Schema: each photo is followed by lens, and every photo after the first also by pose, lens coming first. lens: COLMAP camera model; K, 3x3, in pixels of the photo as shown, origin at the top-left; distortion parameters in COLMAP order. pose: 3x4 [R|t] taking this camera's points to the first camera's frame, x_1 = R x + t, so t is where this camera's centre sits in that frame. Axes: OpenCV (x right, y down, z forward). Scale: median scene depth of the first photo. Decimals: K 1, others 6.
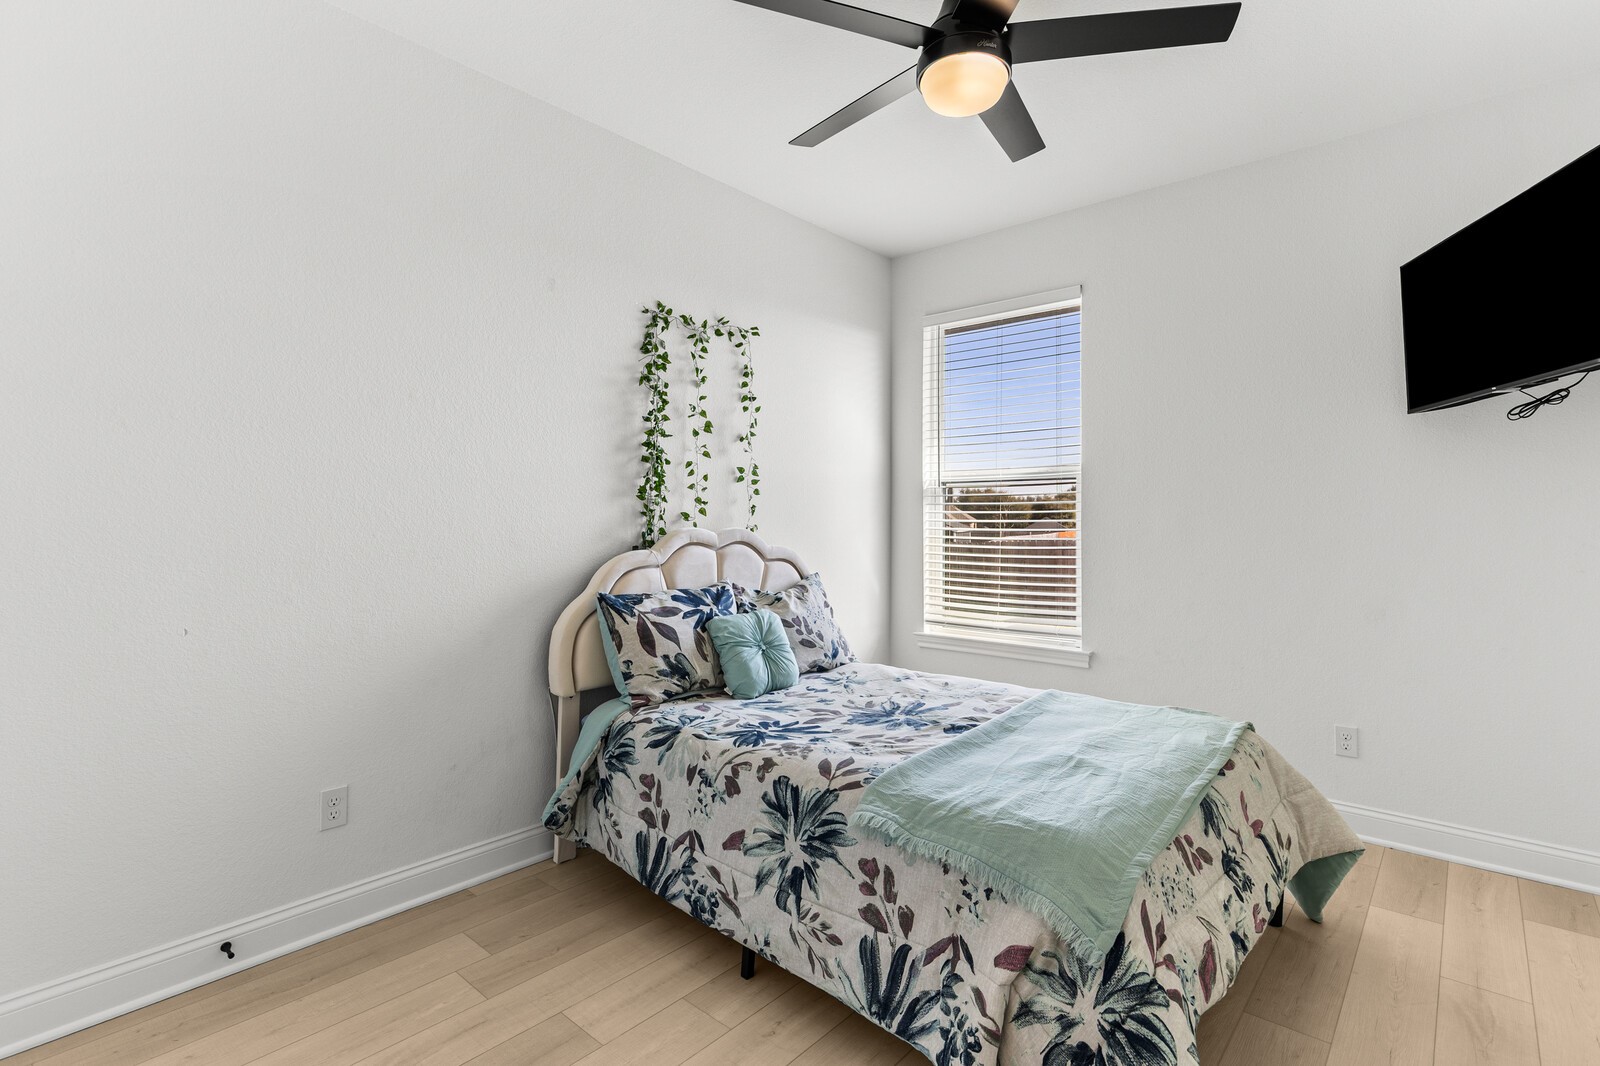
lens RADIAL K [[760.5, 0, 797.6], [0, 760.5, 517.1], [0, 0, 1]] dist [0.000574, 0.000043]
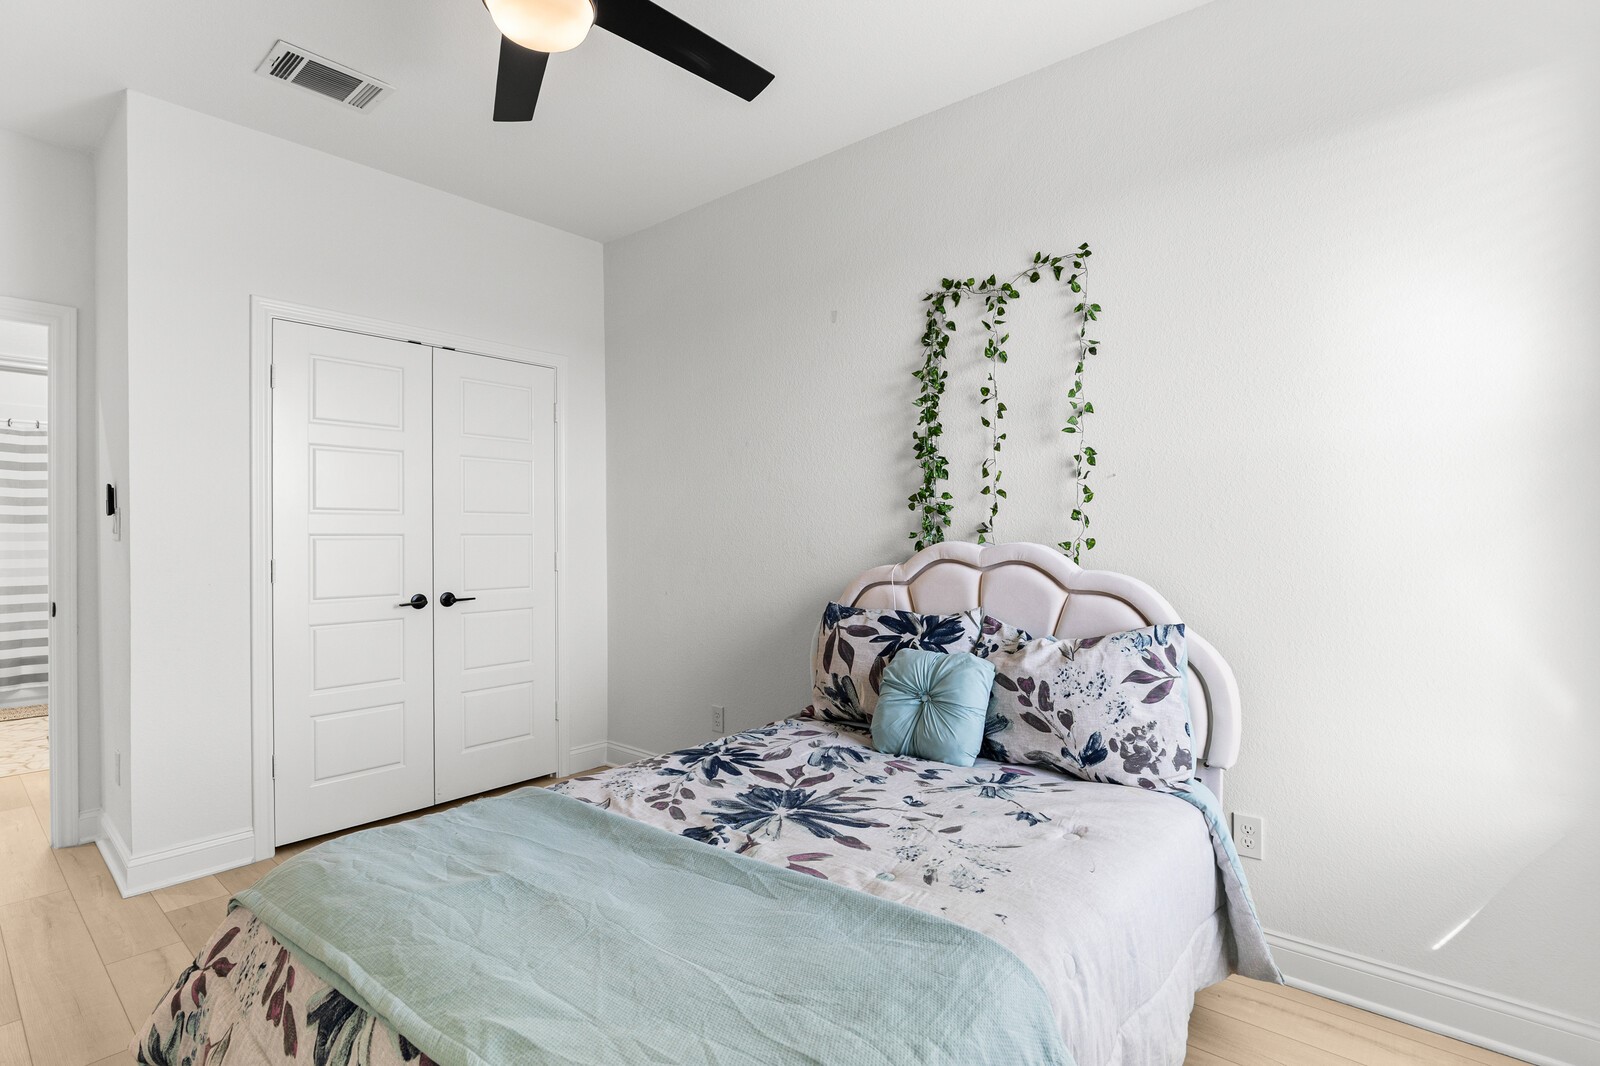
lens RADIAL K [[733.4, 0, 750.7], [0, 733.4, 538.1], [0, 0, 1]] dist [0.000052, 0.000383]
pose [[0.014647, 0.005071, -0.999880, 0.728472], [0.006999, 0.999962, 0.005174, 0.005211], [0.999868, -0.007074, 0.014611, 0.862162]]
